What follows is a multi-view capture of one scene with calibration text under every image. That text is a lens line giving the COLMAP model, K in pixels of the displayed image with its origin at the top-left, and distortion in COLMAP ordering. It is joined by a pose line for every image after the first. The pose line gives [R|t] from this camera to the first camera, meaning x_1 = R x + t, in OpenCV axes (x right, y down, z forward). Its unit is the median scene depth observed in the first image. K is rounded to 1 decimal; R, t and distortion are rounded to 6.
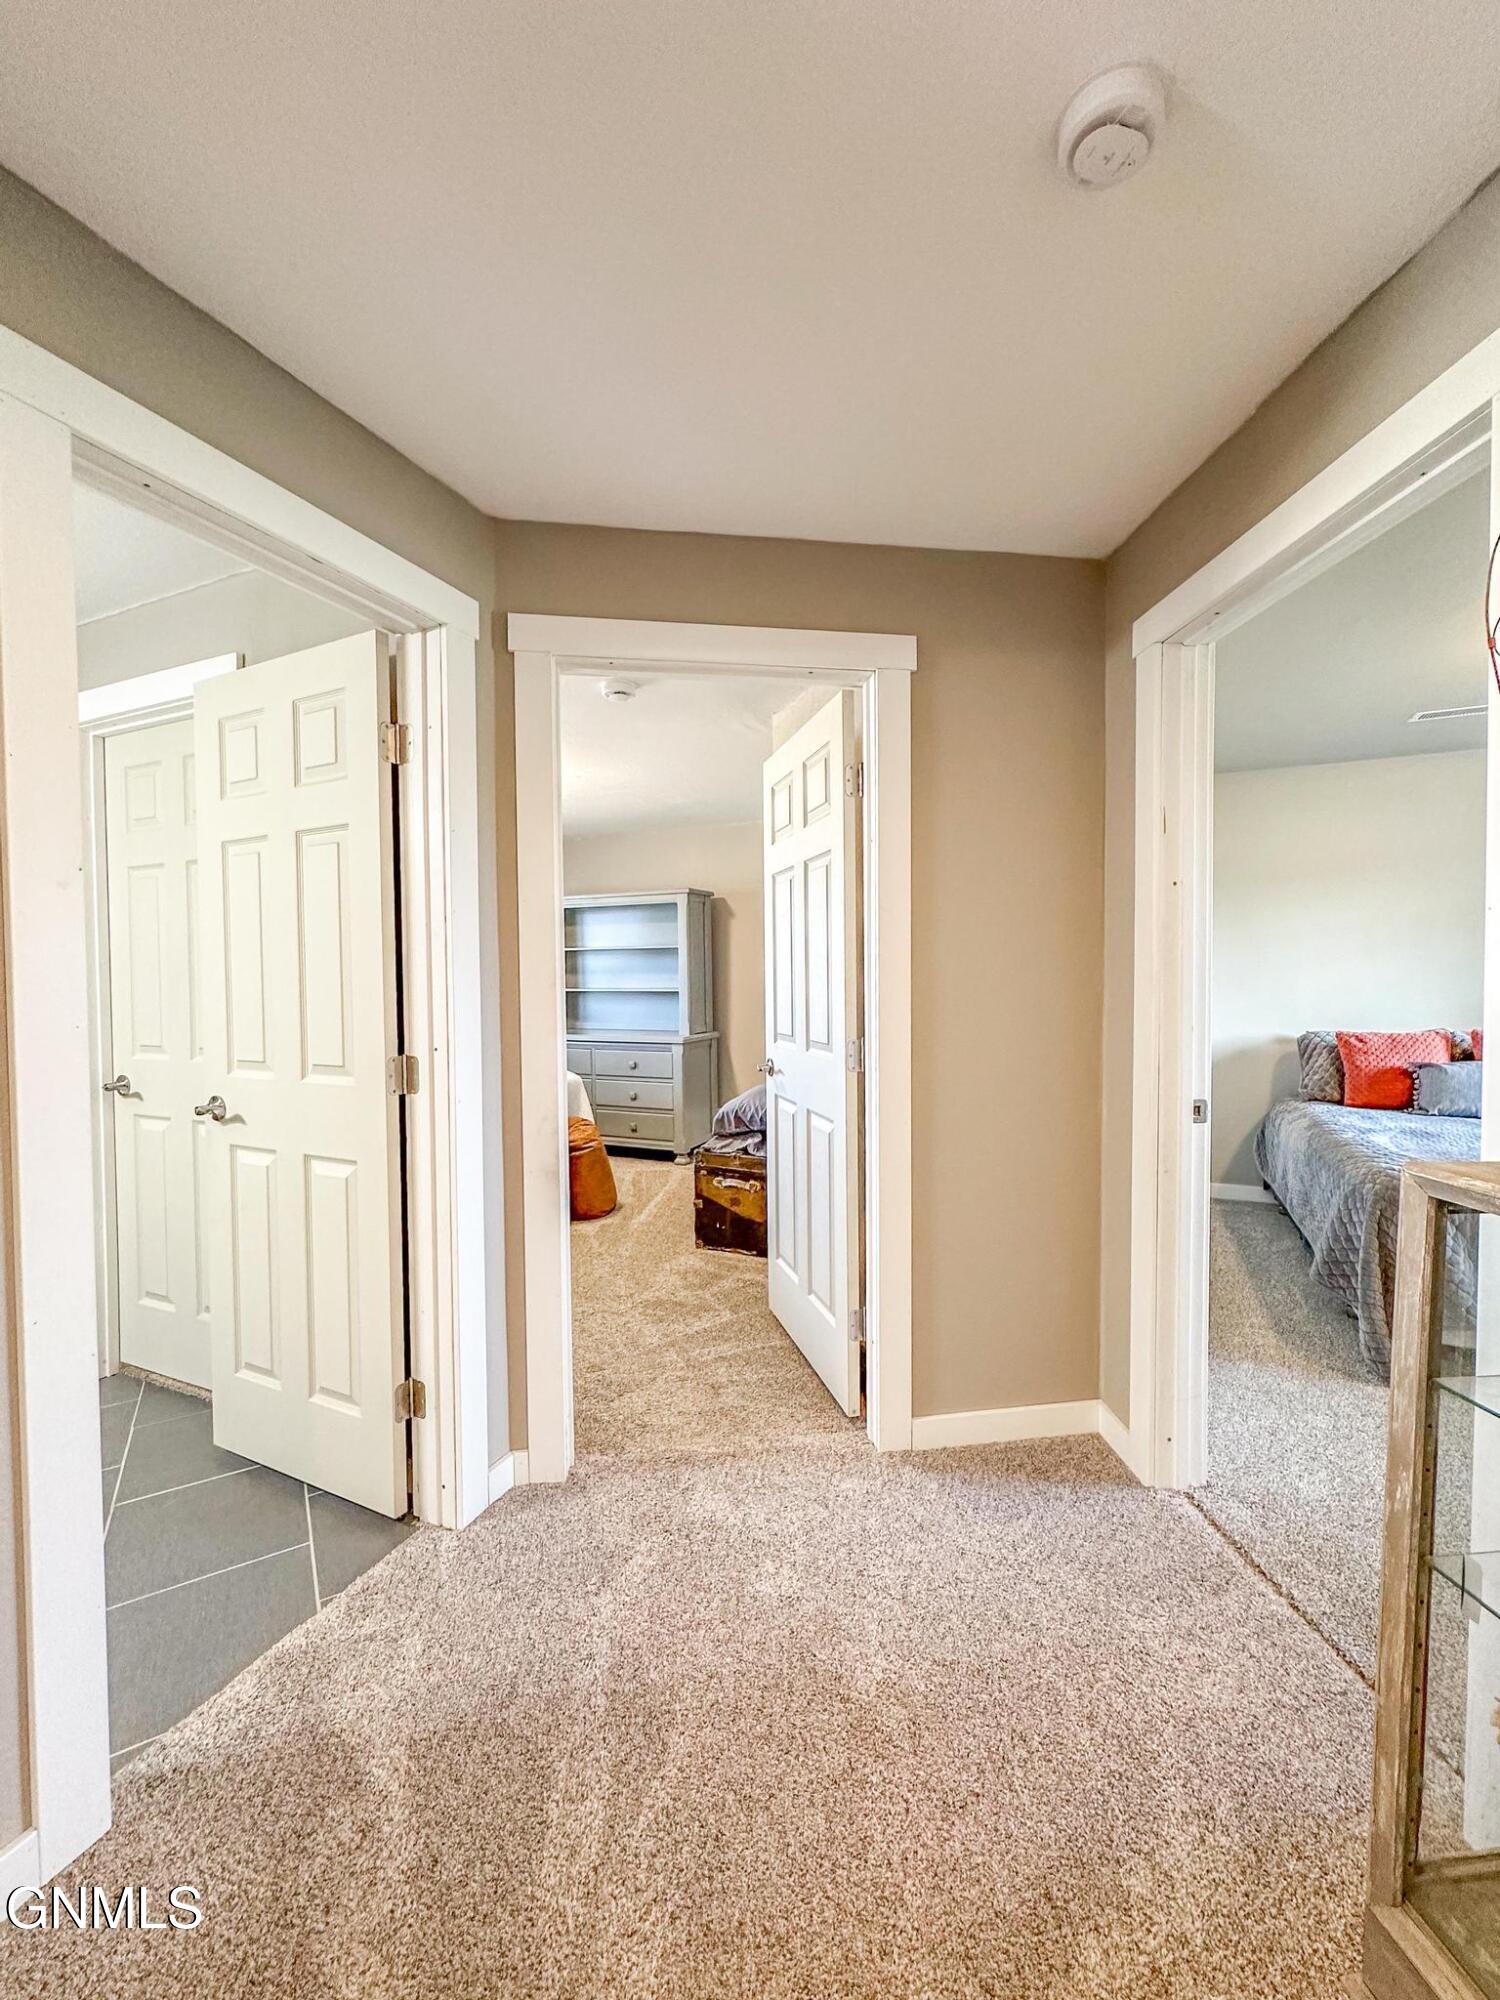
lens RADIAL K [[815.7, 0, 750.0], [0, 815.7, 1000.0], [0, 0, 1]] dist [-0.001361, -0.000004]
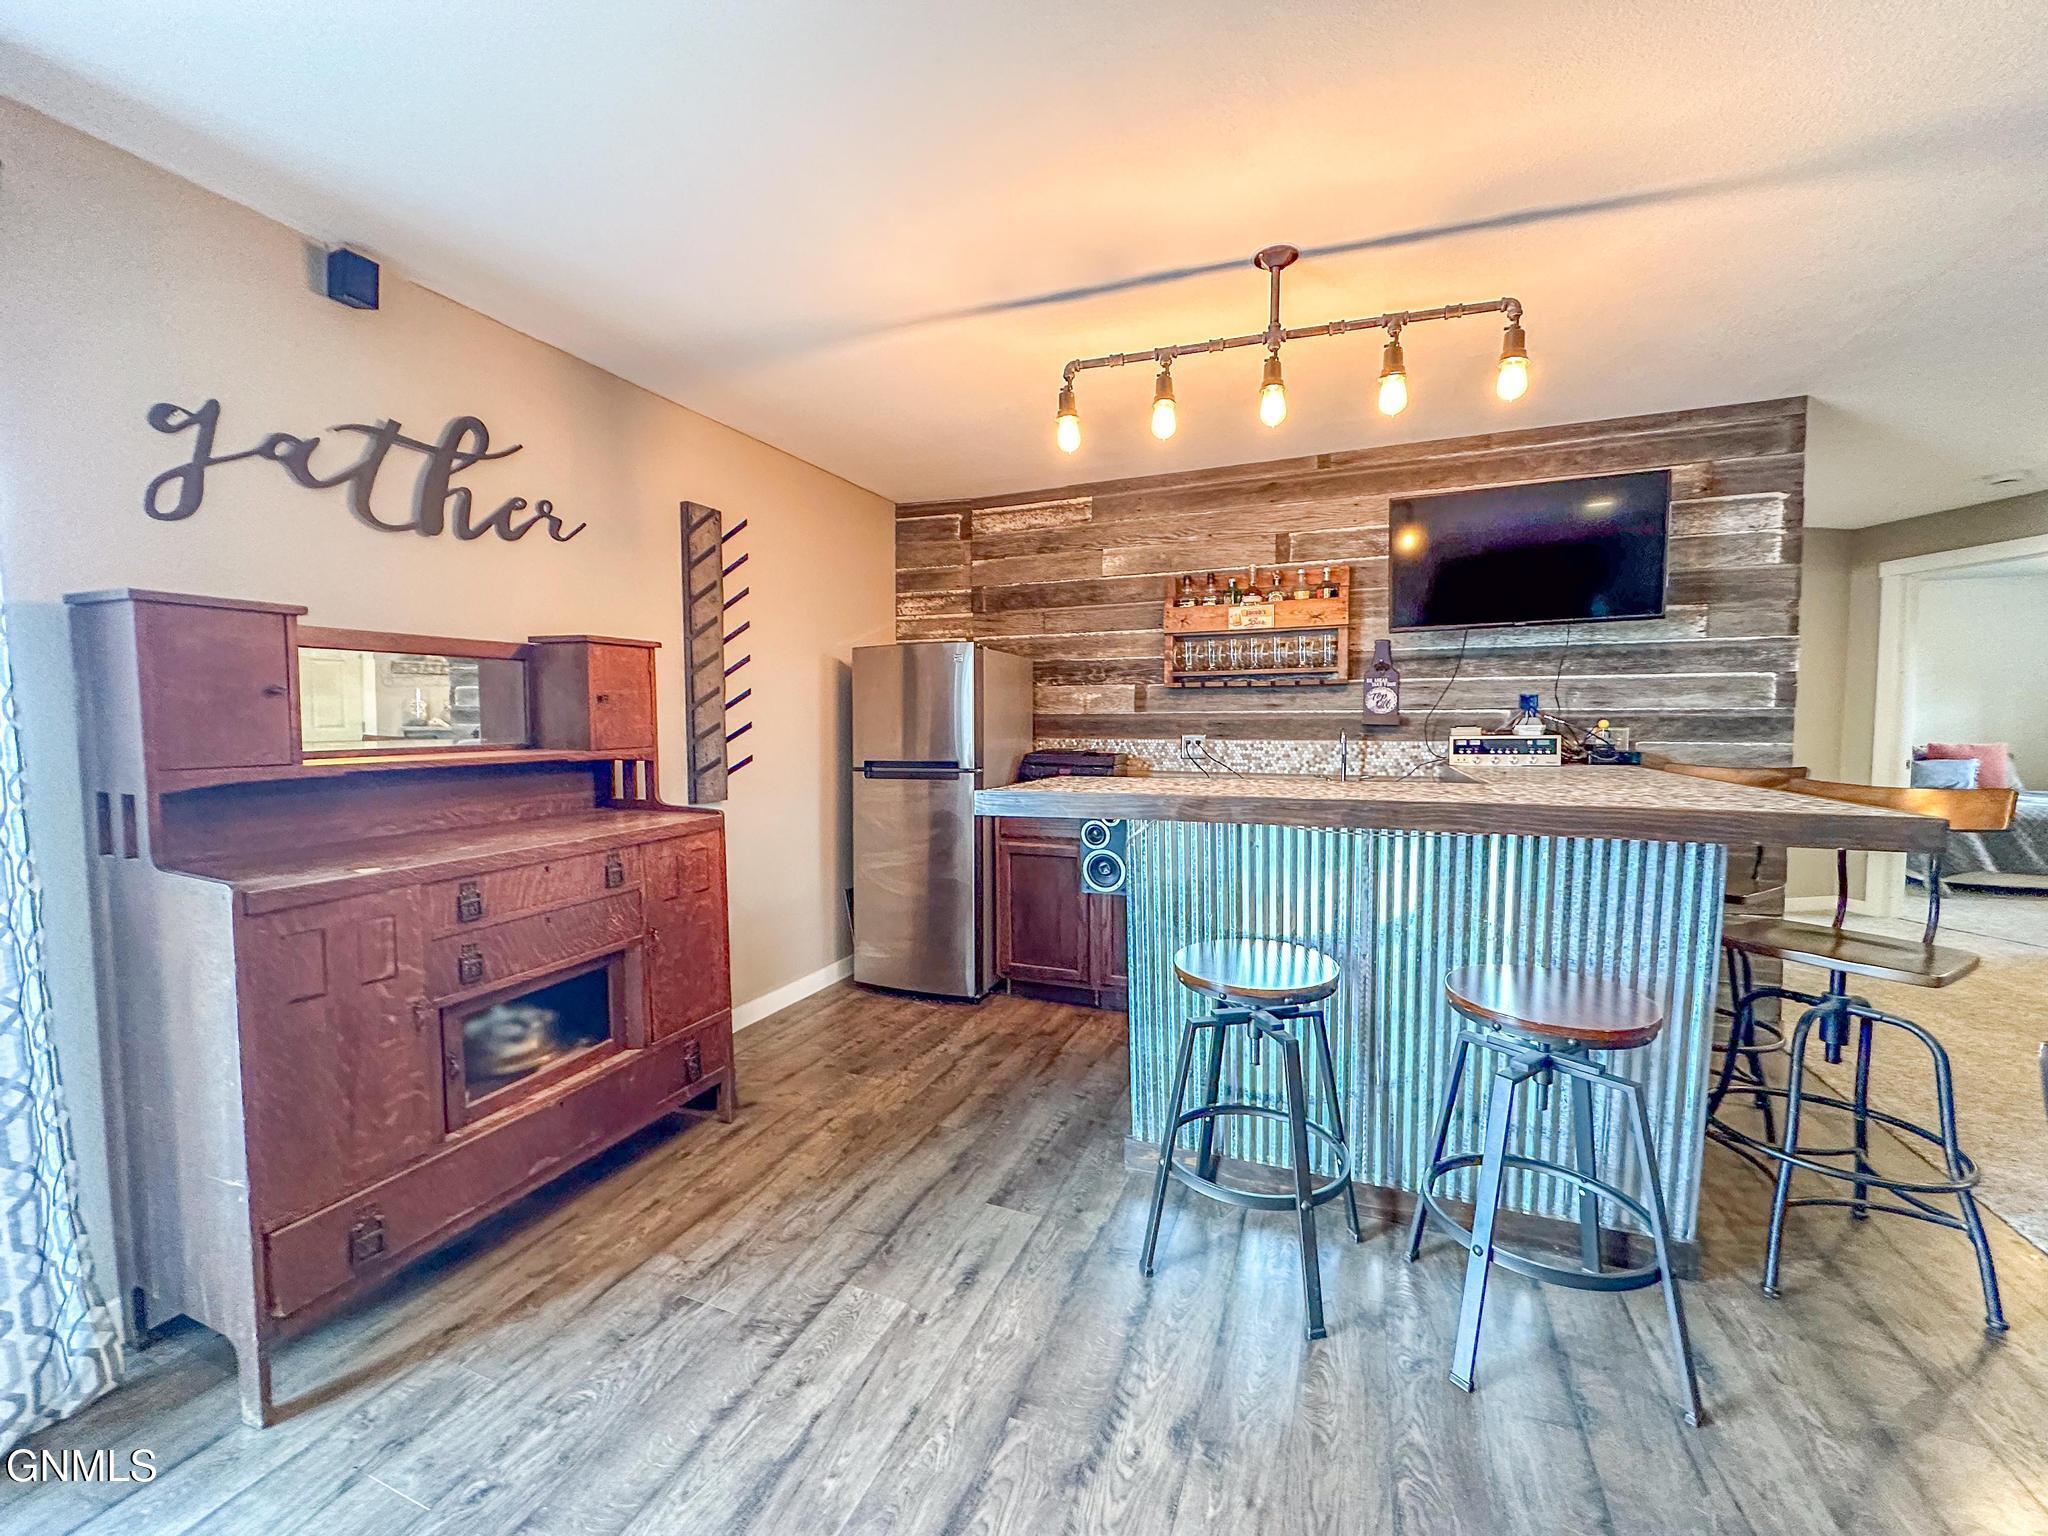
lens RADIAL K [[812.4, 0, 1024.0], [0, 812.4, 768.0], [0, 0, 1]] dist [0.004100, 0.000531]
pose [[0.999315, 0.000270, 0.037012, -1.422178], [-0.001283, 0.999625, 0.027354, 0.053380], [-0.036990, -0.027383, 0.998940, -0.883535]]
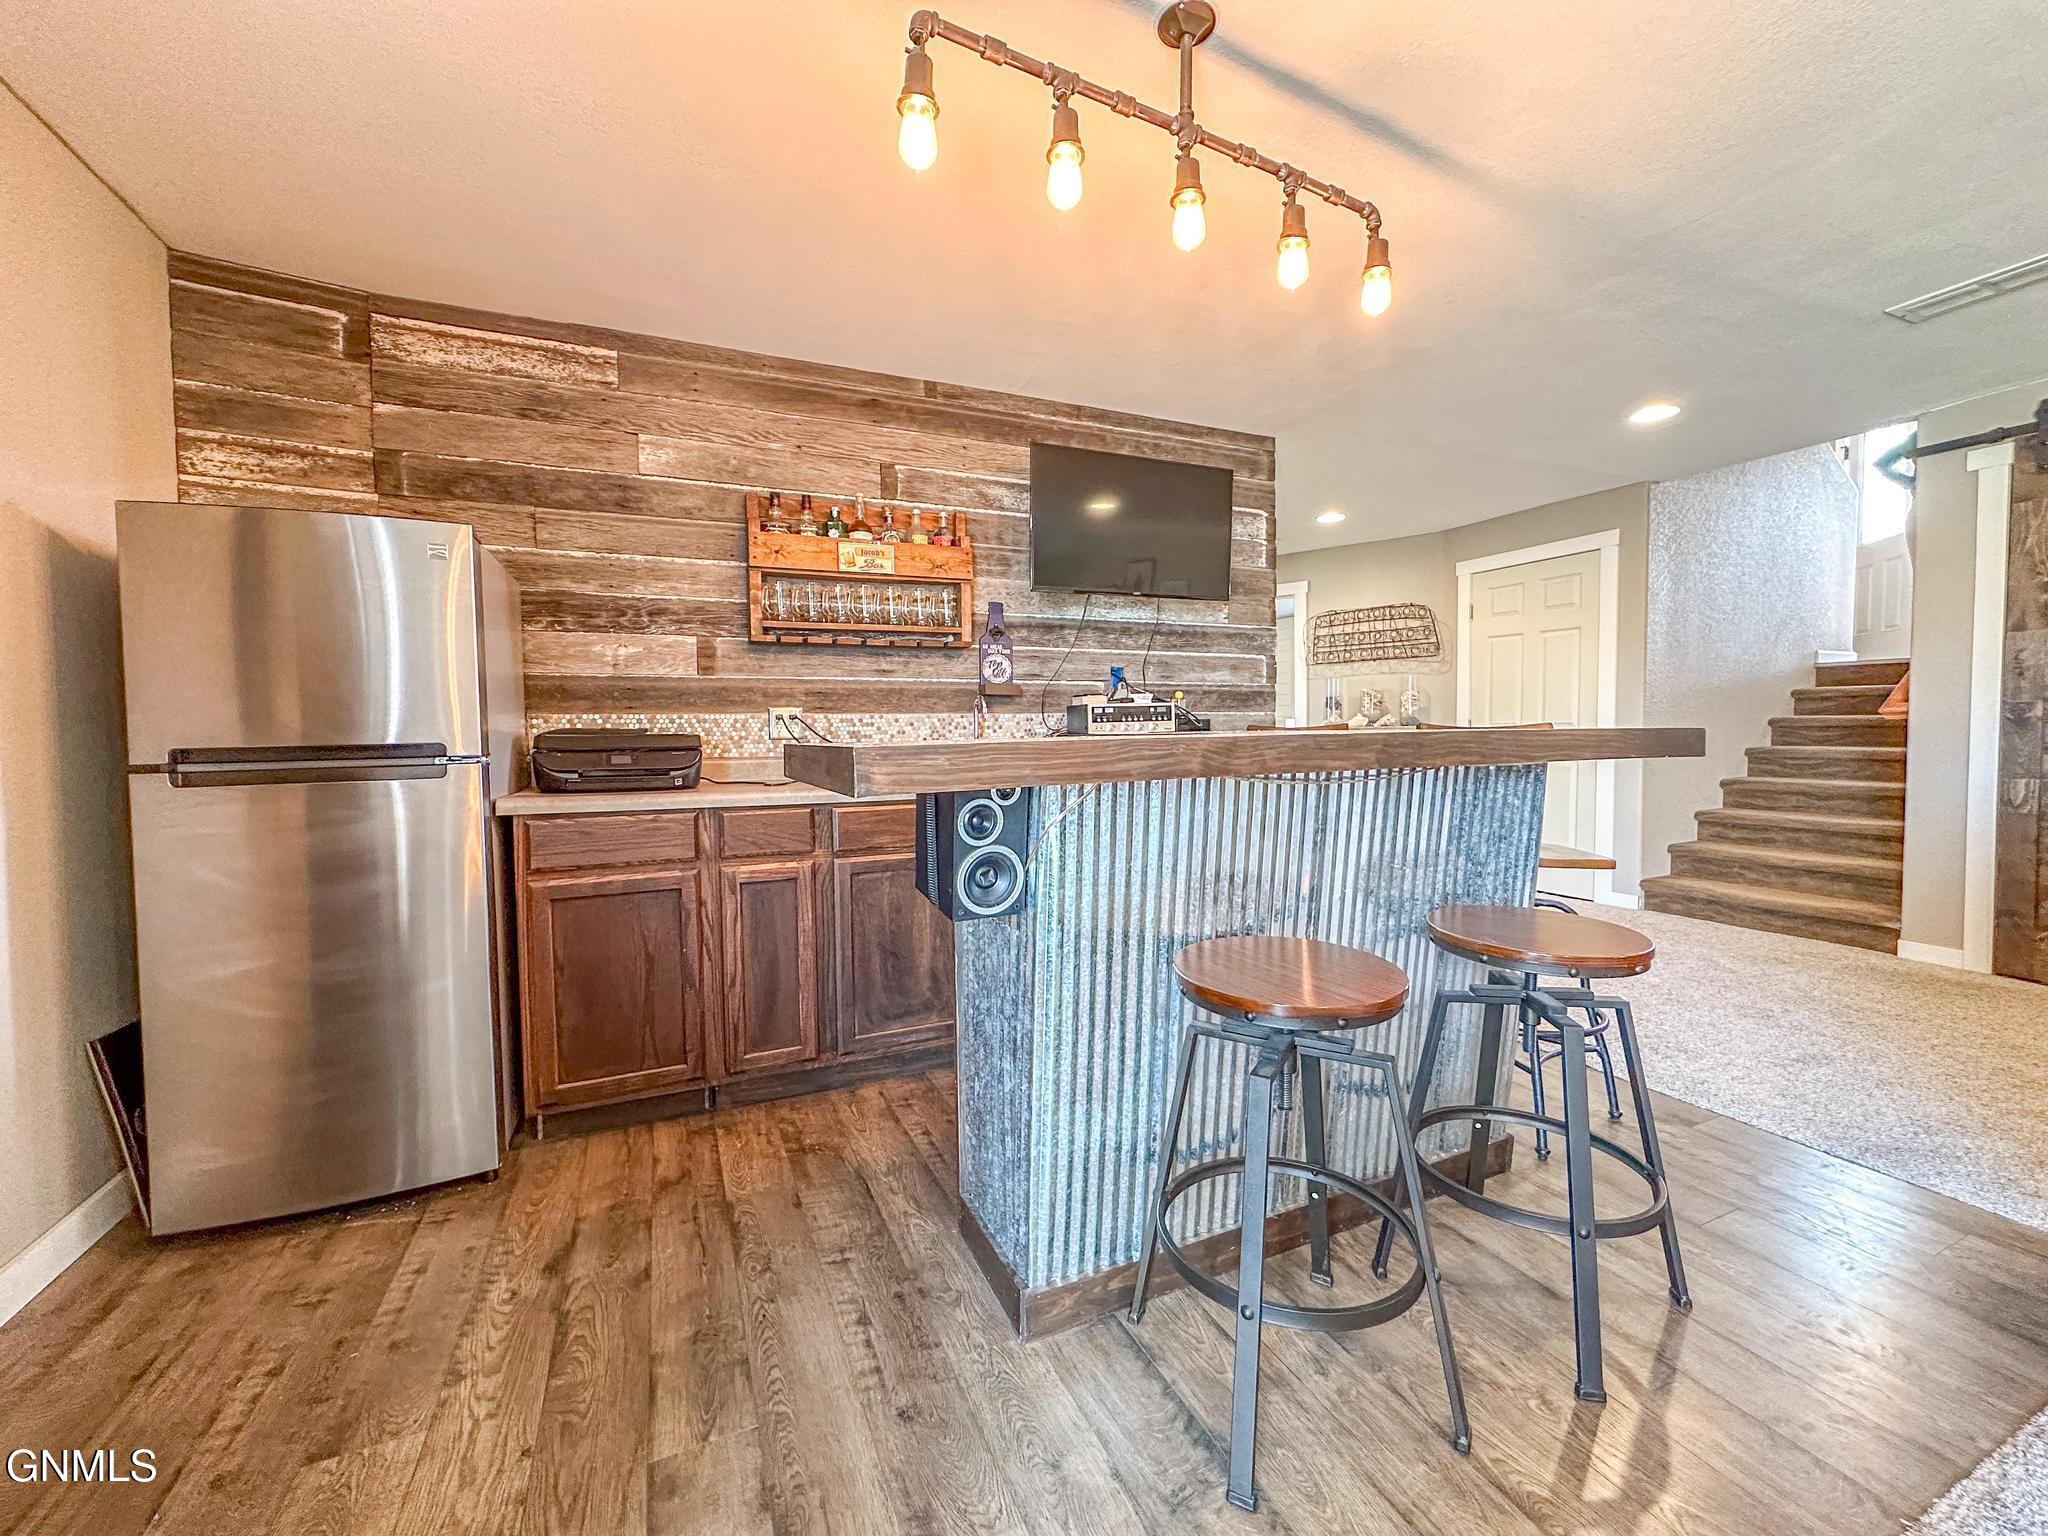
lens RADIAL K [[819.9, 0, 1024.8], [0, 819.9, 762.9], [0, 0, 1]] dist [-0.001577, 0.000324]
pose [[0.666905, -0.032533, 0.744433, -1.638697], [0.030882, 0.999395, 0.016009, 0.093735], [-0.744503, 0.012314, 0.667506, -0.484319]]
